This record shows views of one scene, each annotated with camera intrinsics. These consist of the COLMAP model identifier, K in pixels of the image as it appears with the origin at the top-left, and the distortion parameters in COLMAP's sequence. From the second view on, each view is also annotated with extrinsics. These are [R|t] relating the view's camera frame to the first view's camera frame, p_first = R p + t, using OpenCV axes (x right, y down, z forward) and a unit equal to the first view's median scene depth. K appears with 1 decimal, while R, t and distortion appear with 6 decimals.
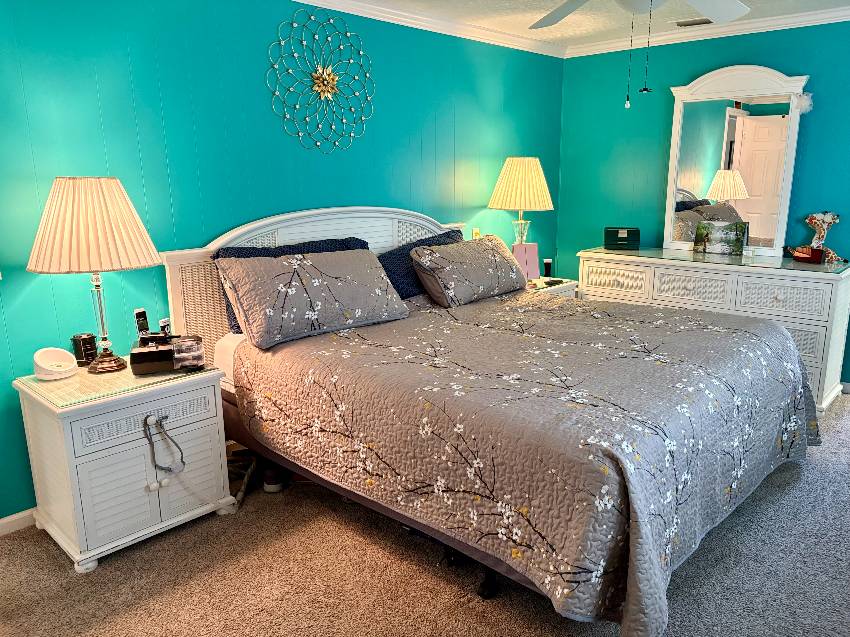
lens RADIAL K [[636.0, 0, 426.2], [0, 636.0, 319.7], [0, 0, 1]] dist [-0.005099, -0.007456]
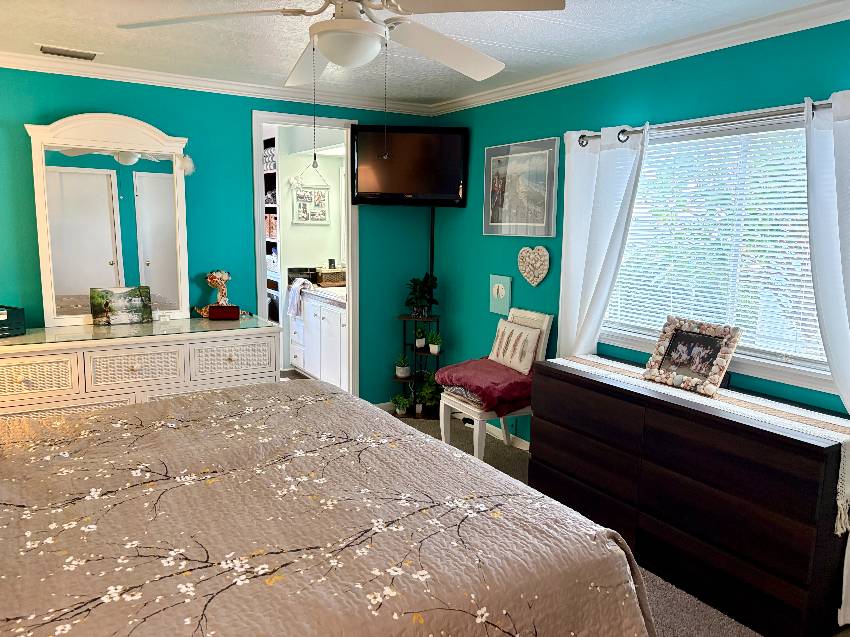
lens RADIAL K [[636.0, 0, 426.3], [0, 636.0, 316.2], [0, 0, 1]] dist [-0.005099, -0.007456]
pose [[0.263175, -0.125902, 0.956498, -0.272792], [0.202912, 0.976494, 0.072704, -0.097594], [-0.943168, 0.174951, 0.282536, 0.376717]]
